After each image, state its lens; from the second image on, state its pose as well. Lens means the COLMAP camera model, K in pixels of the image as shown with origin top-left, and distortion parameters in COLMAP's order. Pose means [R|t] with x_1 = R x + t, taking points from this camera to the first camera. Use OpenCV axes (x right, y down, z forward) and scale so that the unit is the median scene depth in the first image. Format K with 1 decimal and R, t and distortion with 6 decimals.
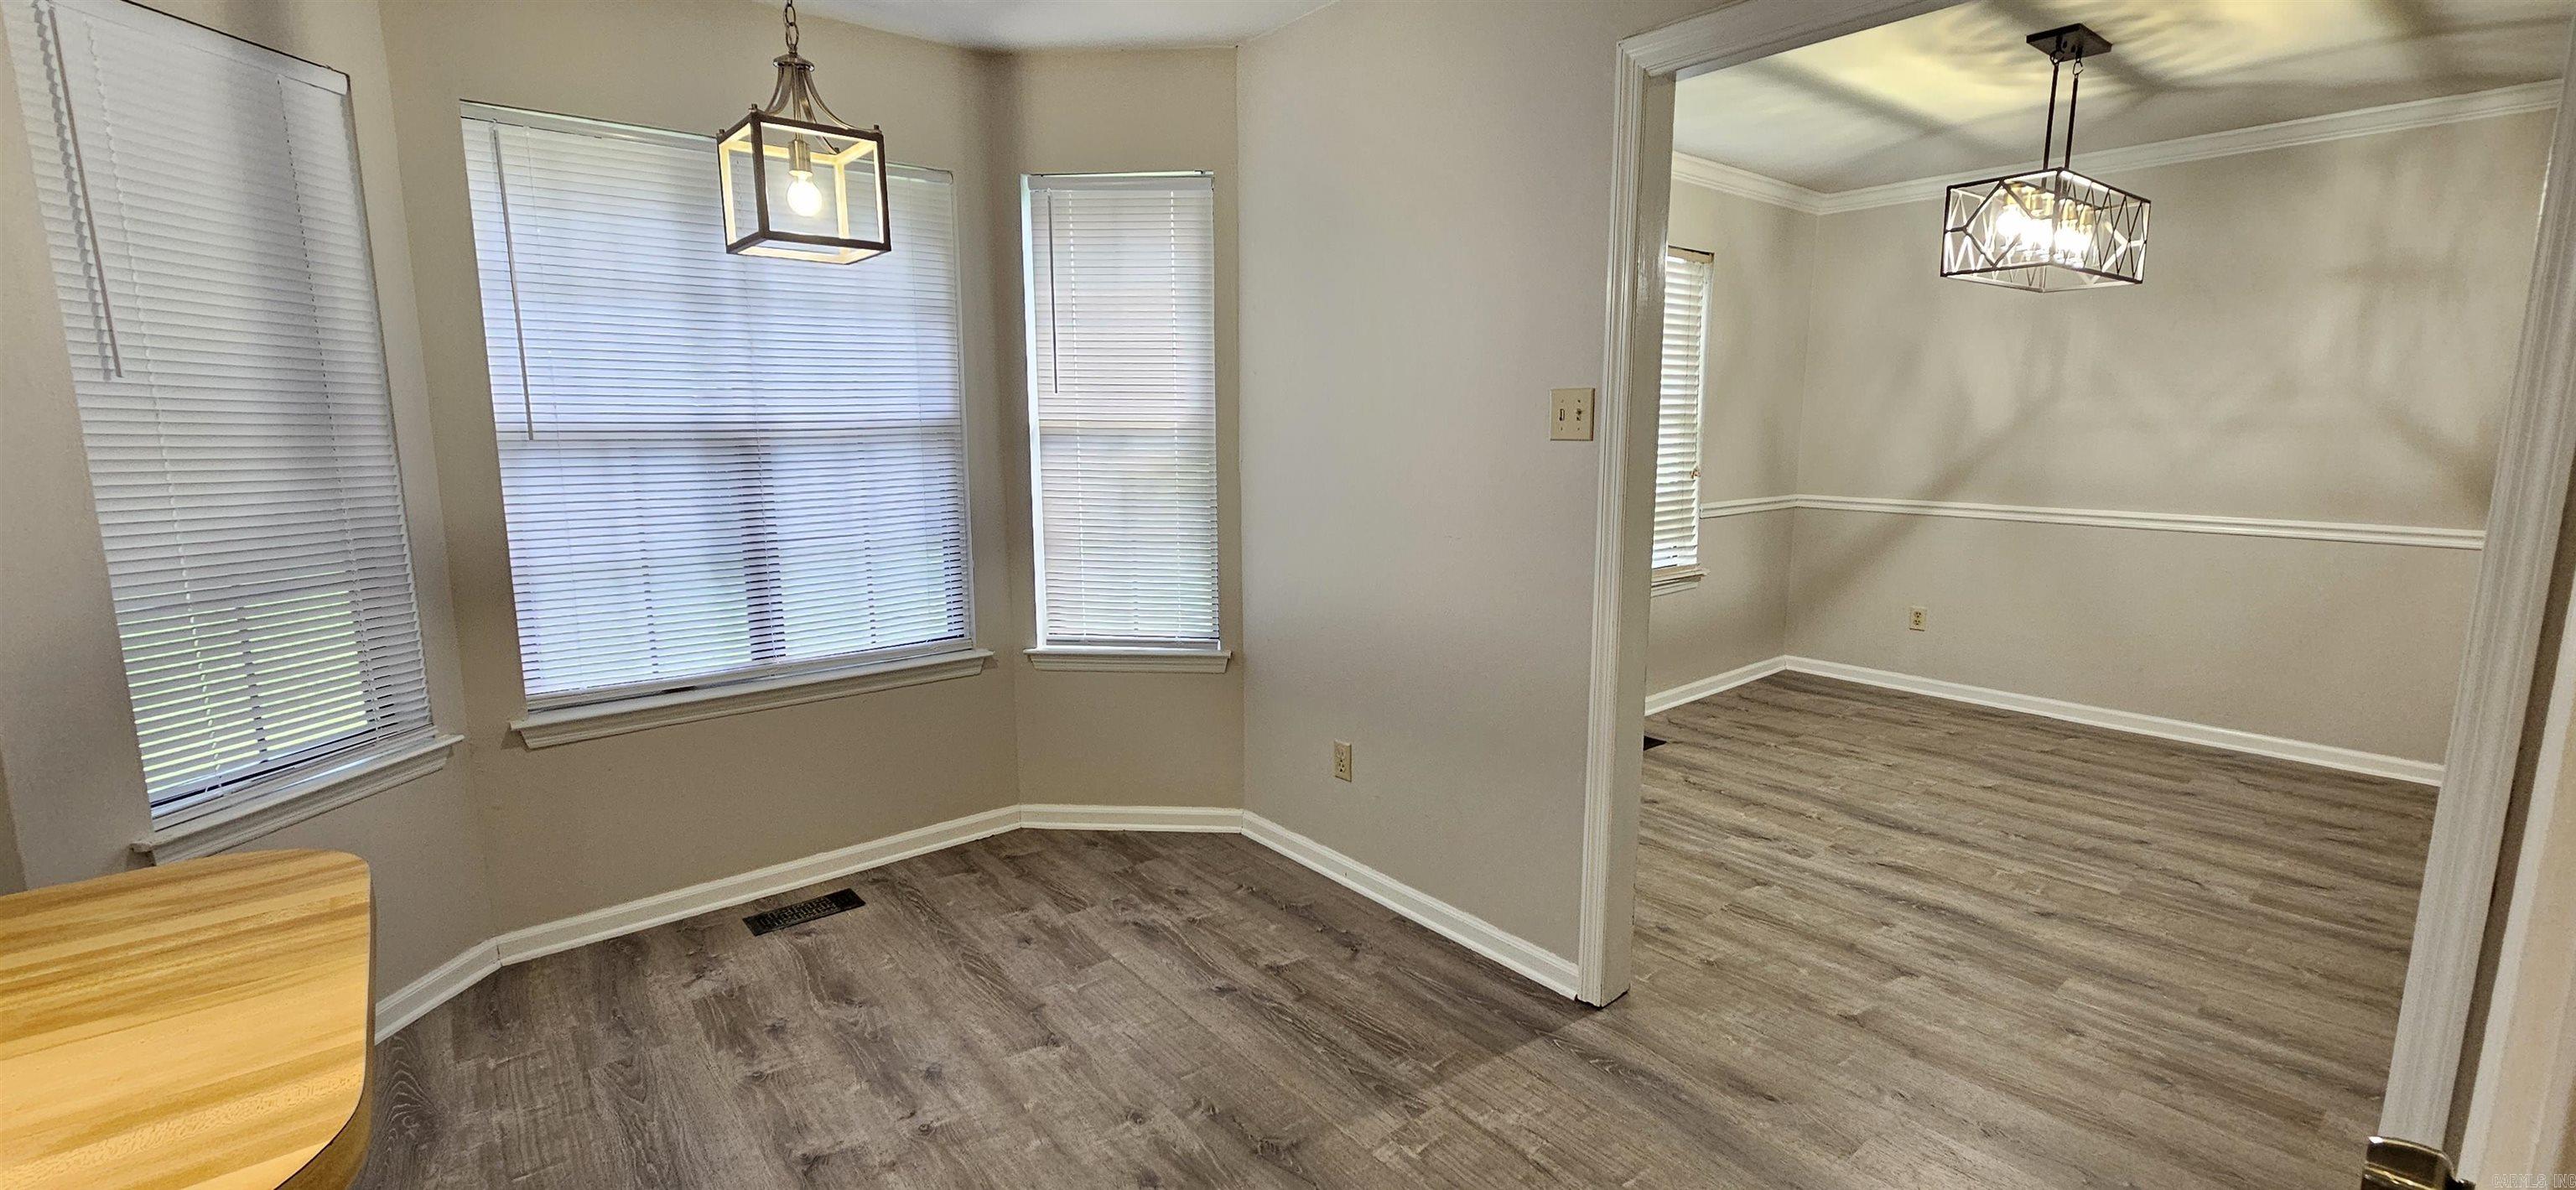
lens RADIAL K [[1055.5, 0, 1288.0], [0, 1055.5, 595.0], [0, 0, 1]] dist [0.000990, -0.000141]
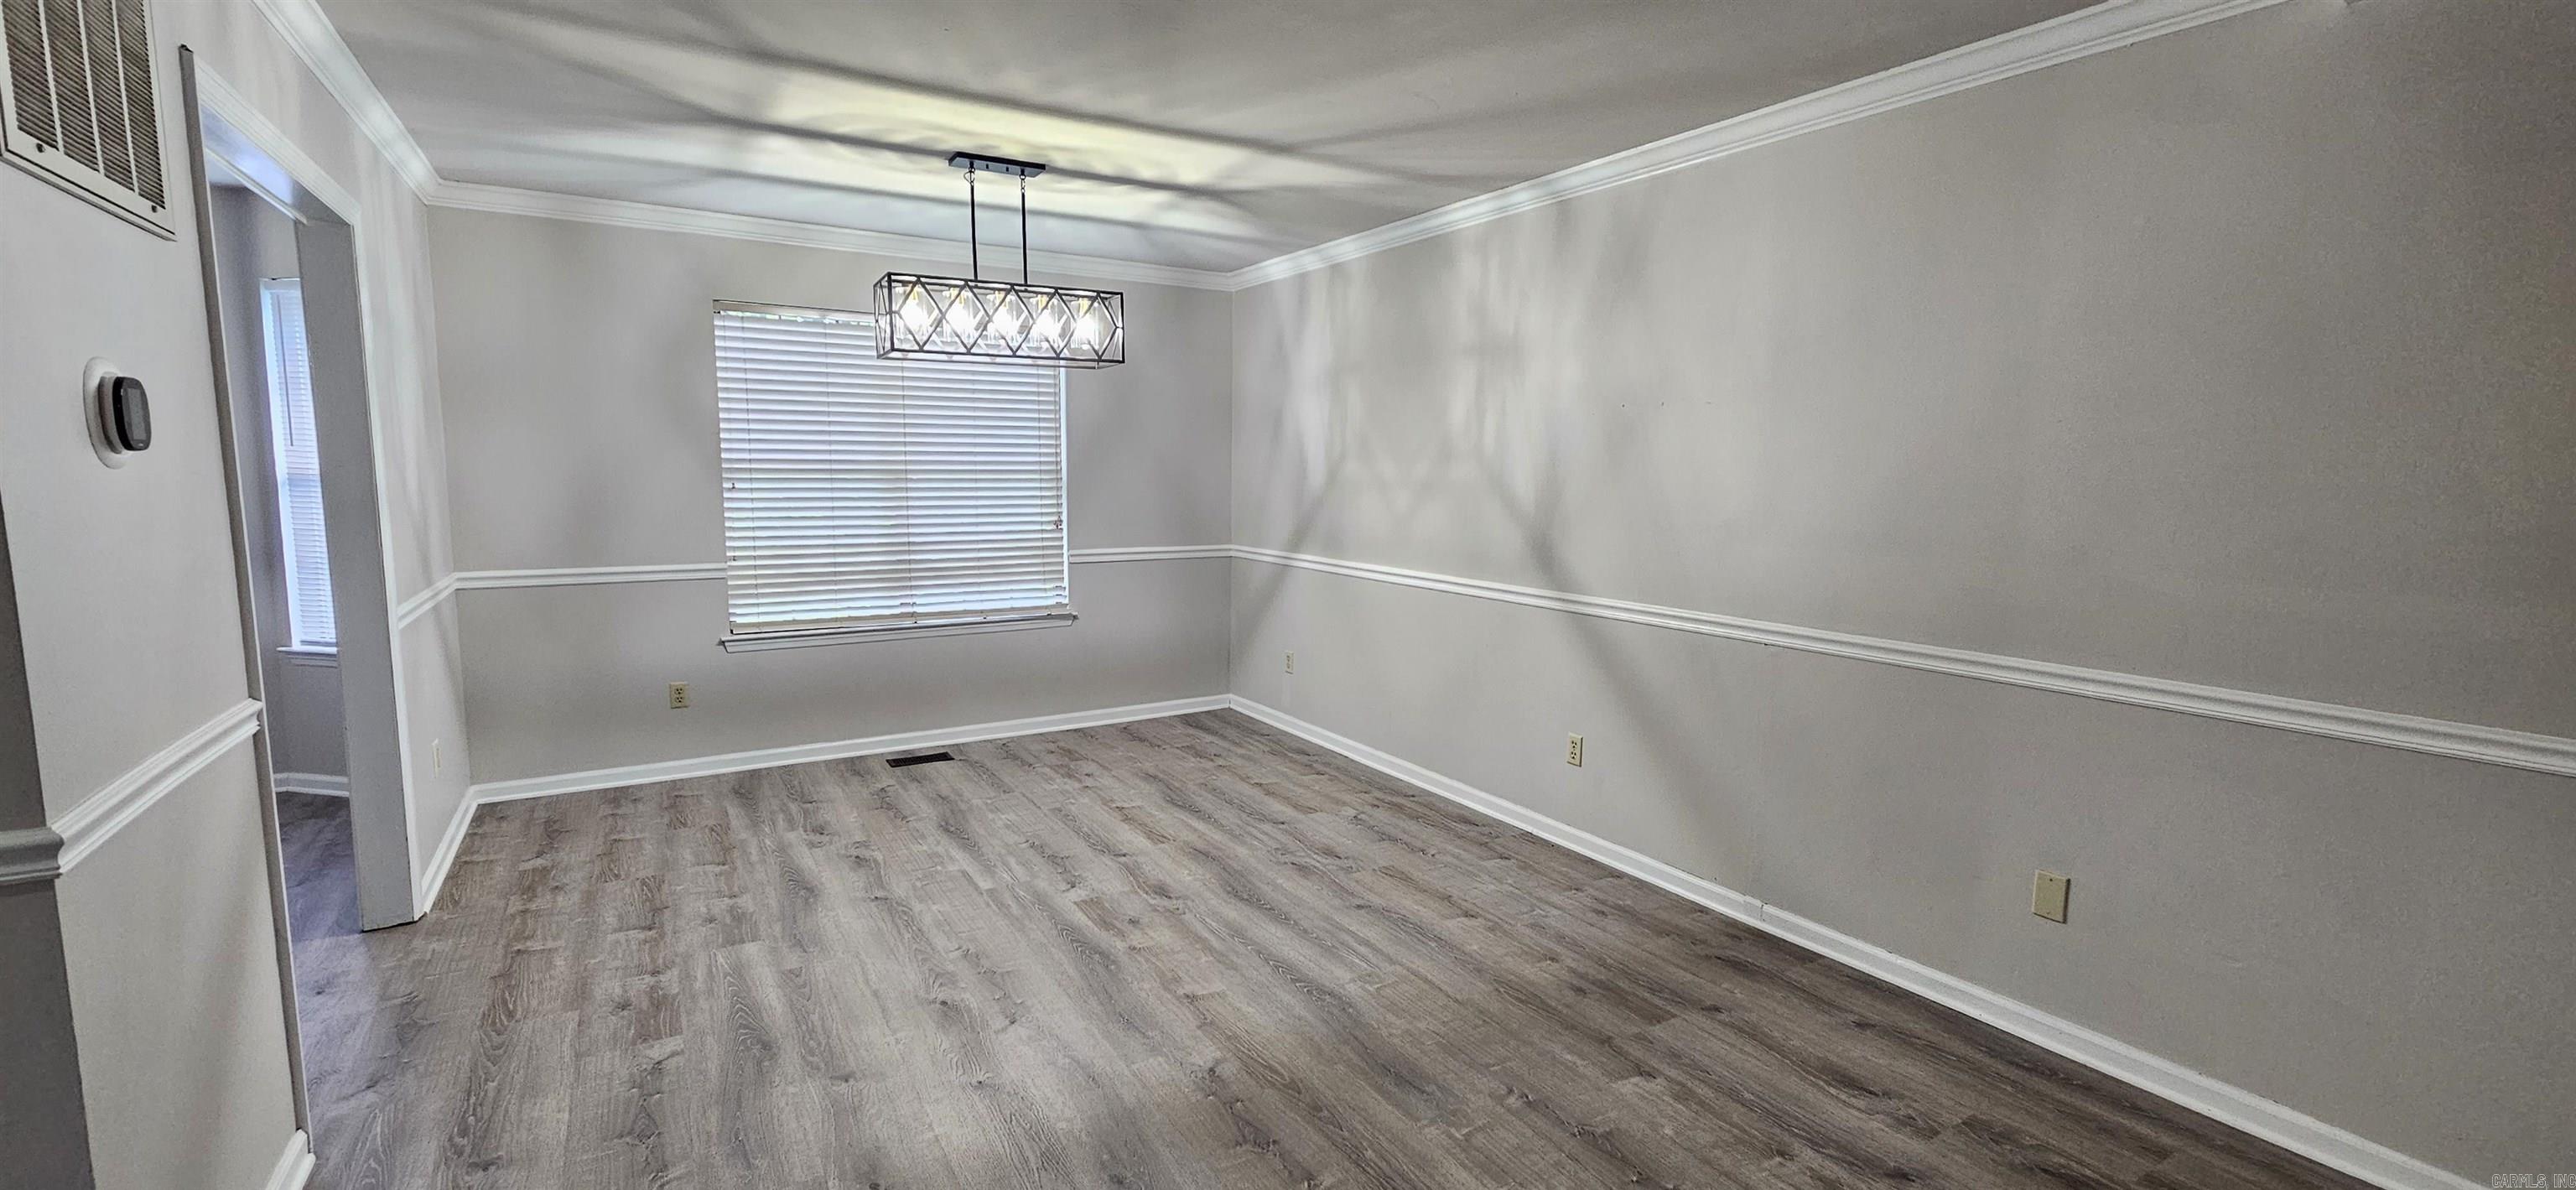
lens RADIAL K [[1056.3, 0, 1281.5], [0, 1056.3, 585.4], [0, 0, 1]] dist [0.000540, 0.000077]
pose [[0.990955, 0.028004, -0.131241, 0.970497], [-0.034893, 0.998115, -0.050491, -0.001101], [0.129579, 0.054614, 0.990064, -0.091322]]
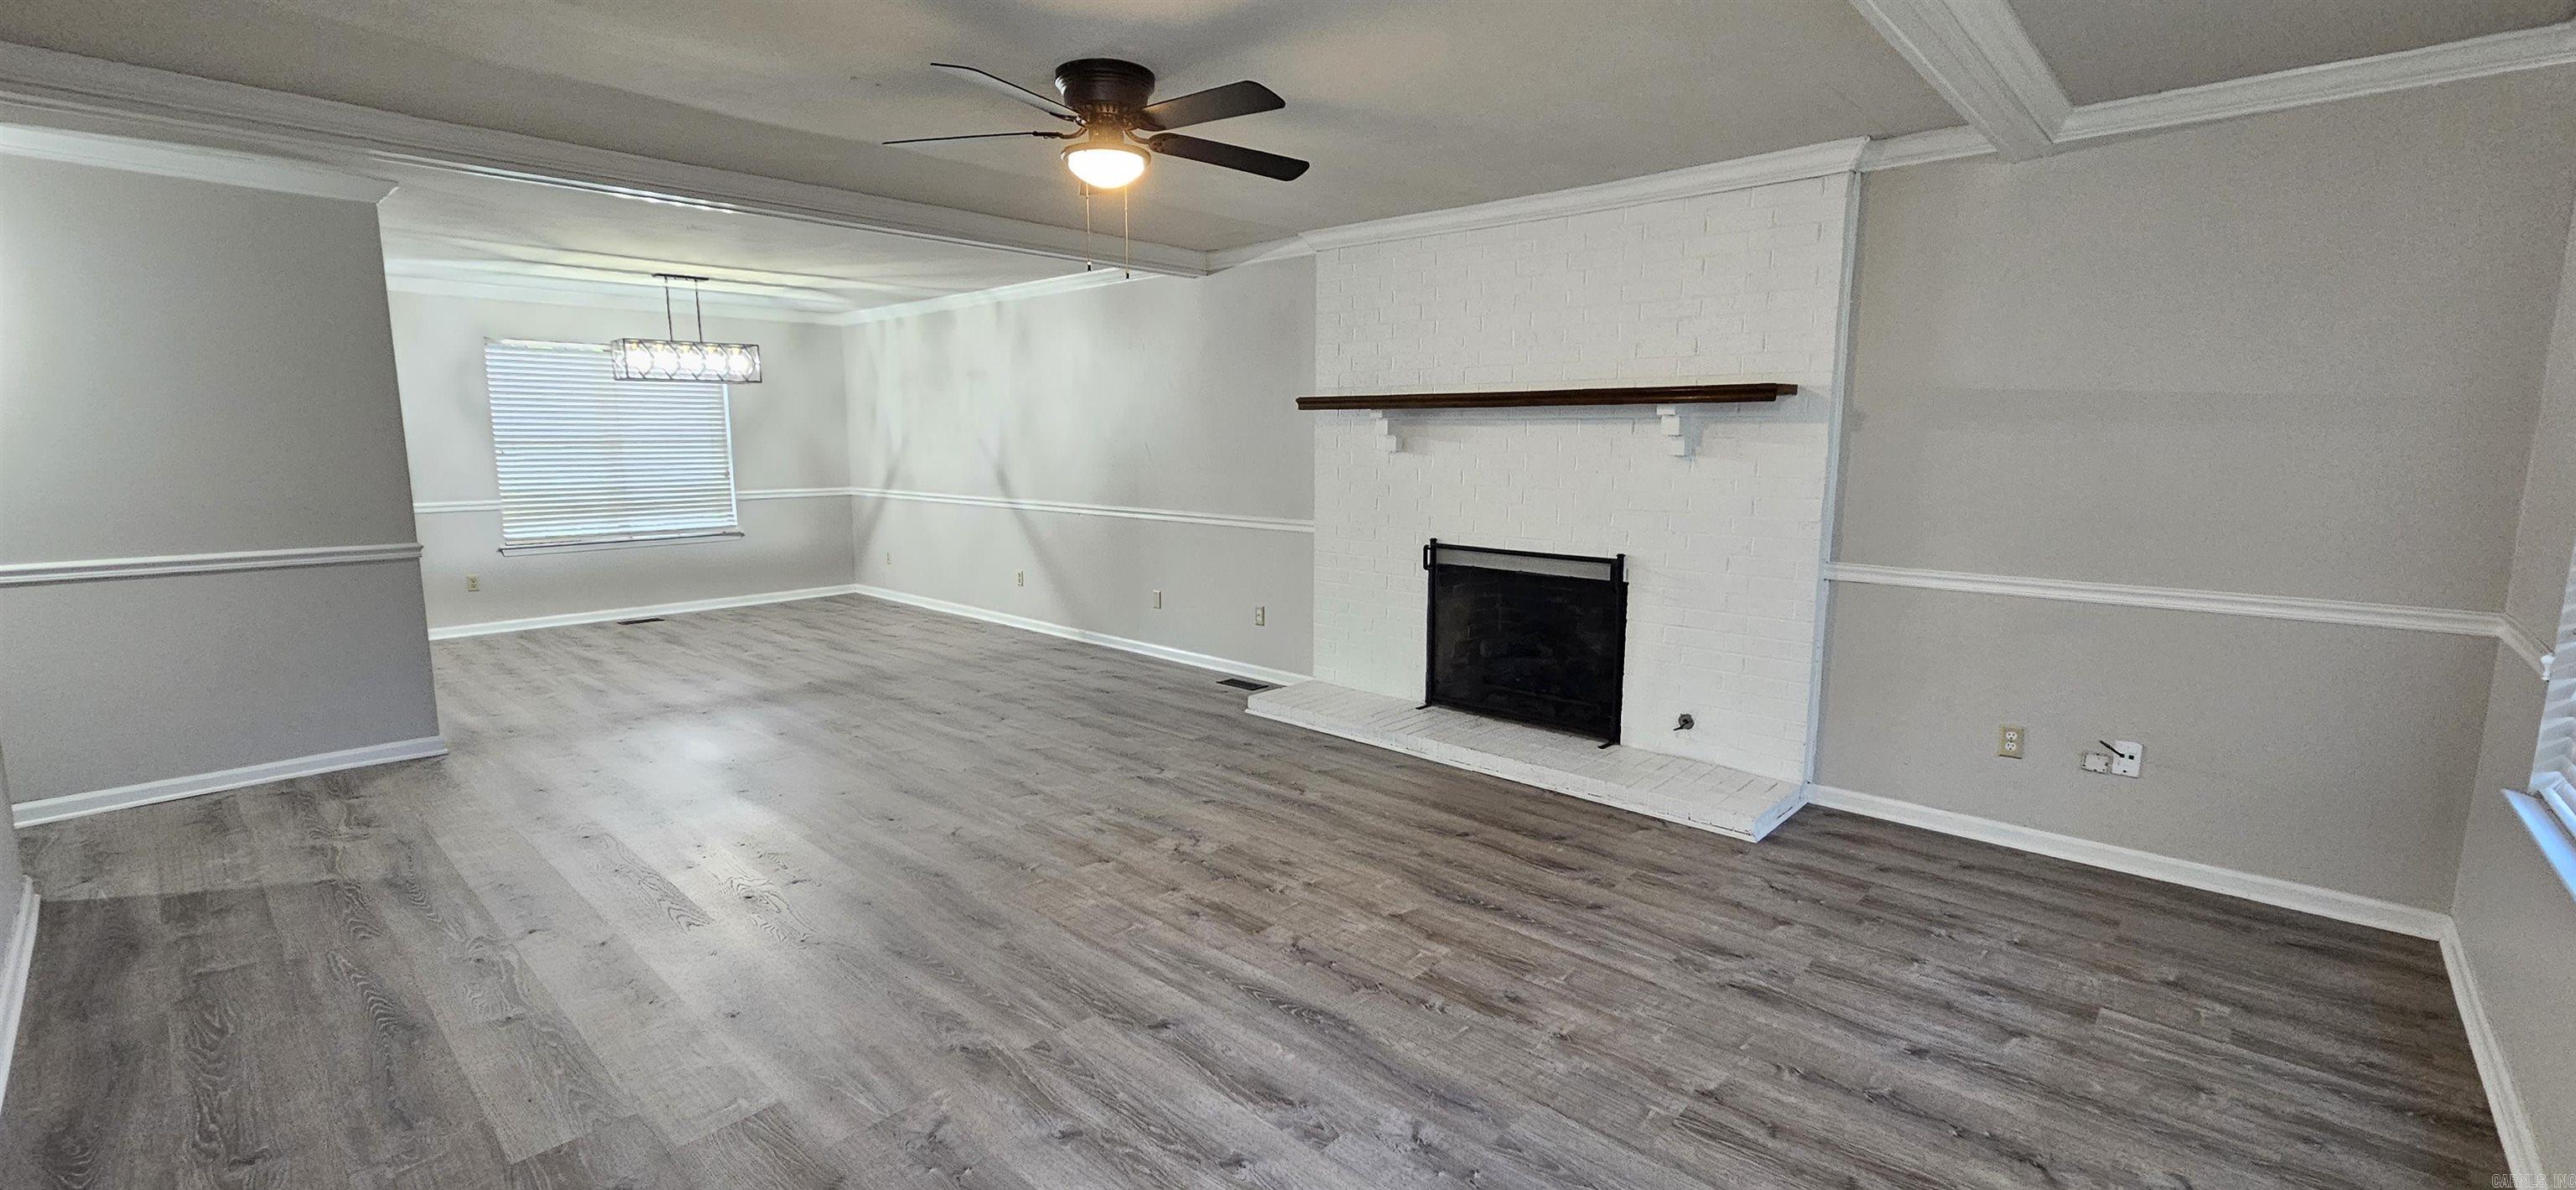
lens RADIAL K [[1056.3, 0, 1281.5], [0, 1056.3, 585.4], [0, 0, 1]] dist [0.000540, 0.000077]
pose [[0.989861, -0.016832, 0.141039, 1.325352], [0.020504, 0.999487, -0.024622, 0.167513], [-0.140552, 0.027265, 0.989698, -1.097640]]
